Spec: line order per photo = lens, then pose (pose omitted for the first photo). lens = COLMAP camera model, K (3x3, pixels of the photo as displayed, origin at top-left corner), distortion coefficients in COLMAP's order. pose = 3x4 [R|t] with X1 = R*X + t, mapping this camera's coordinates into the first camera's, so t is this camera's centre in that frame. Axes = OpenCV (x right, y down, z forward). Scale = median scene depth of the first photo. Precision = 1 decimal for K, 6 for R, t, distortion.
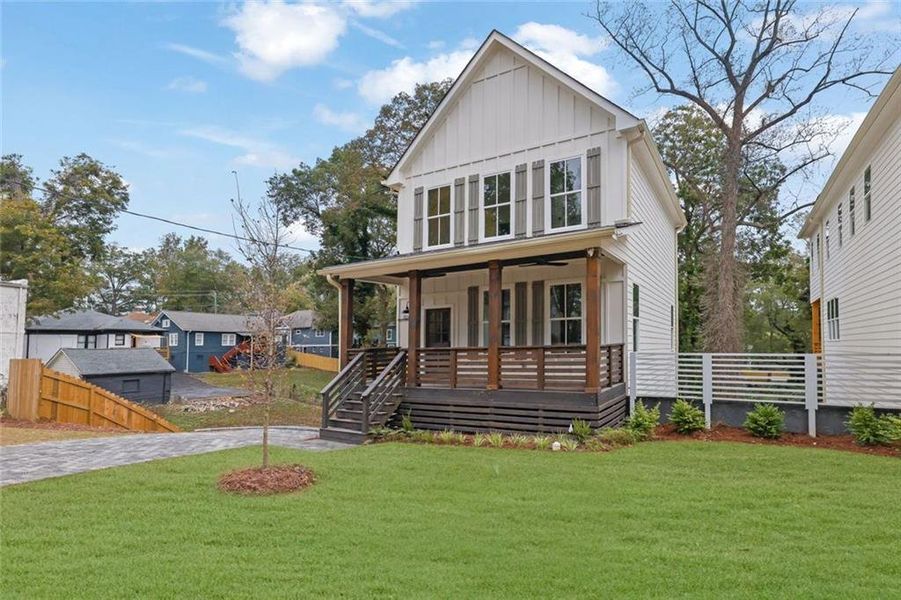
lens RADIAL K [[454.8, 0, 447.9], [0, 454.8, 303.1], [0, 0, 1]] dist [0.006035, 0.000879]
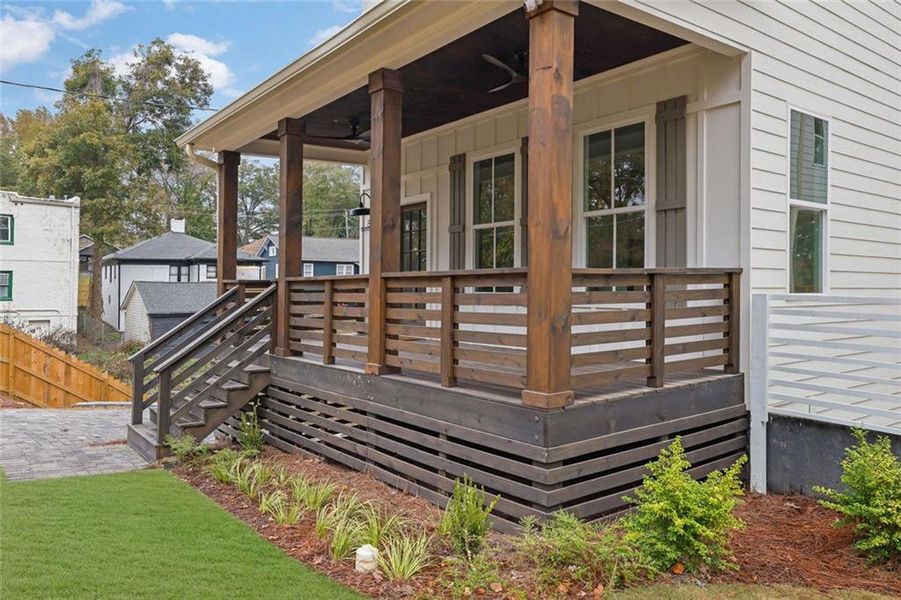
lens RADIAL K [[629.3, 0, 477.1], [0, 629.3, 267.7], [0, 0, 1]] dist [0.014225, -0.000591]
pose [[0.939556, -0.000061, -0.342394, 0.107108], [0.023579, 0.997637, 0.064525, 0.014471], [0.341582, -0.068699, 0.937338, 0.131389]]
